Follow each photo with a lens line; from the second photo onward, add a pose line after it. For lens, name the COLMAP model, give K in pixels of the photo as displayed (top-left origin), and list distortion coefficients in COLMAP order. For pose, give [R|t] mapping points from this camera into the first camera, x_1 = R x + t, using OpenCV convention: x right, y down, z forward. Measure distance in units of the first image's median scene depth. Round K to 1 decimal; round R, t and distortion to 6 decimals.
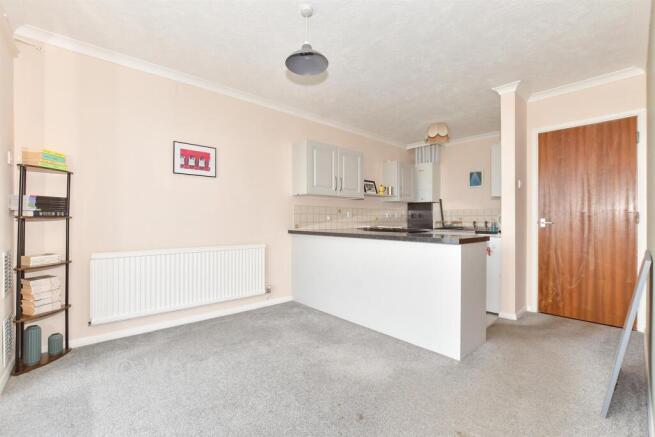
lens RADIAL K [[290.3, 0, 329.5], [0, 290.3, 216.7], [0, 0, 1]] dist [0.000574, 0.000007]
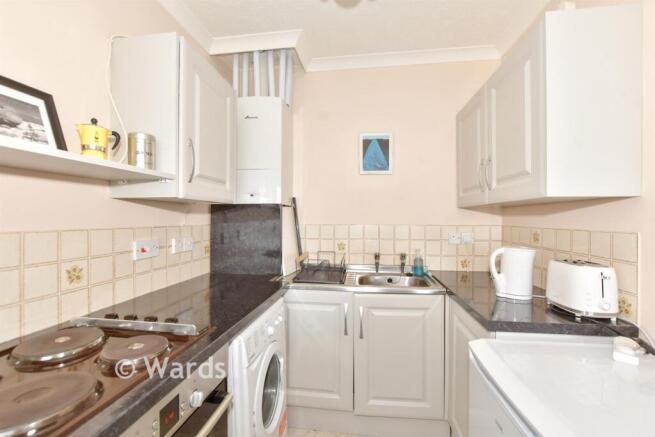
lens RADIAL K [[290.3, 0, 328.5], [0, 290.3, 219.2], [0, 0, 1]] dist [0.000574, 0.000007]
pose [[0.763828, -0.002153, 0.645416, 0.226087], [0.000409, 0.999996, 0.002852, -0.046445], [-0.645419, -0.001914, 0.763826, 0.949549]]
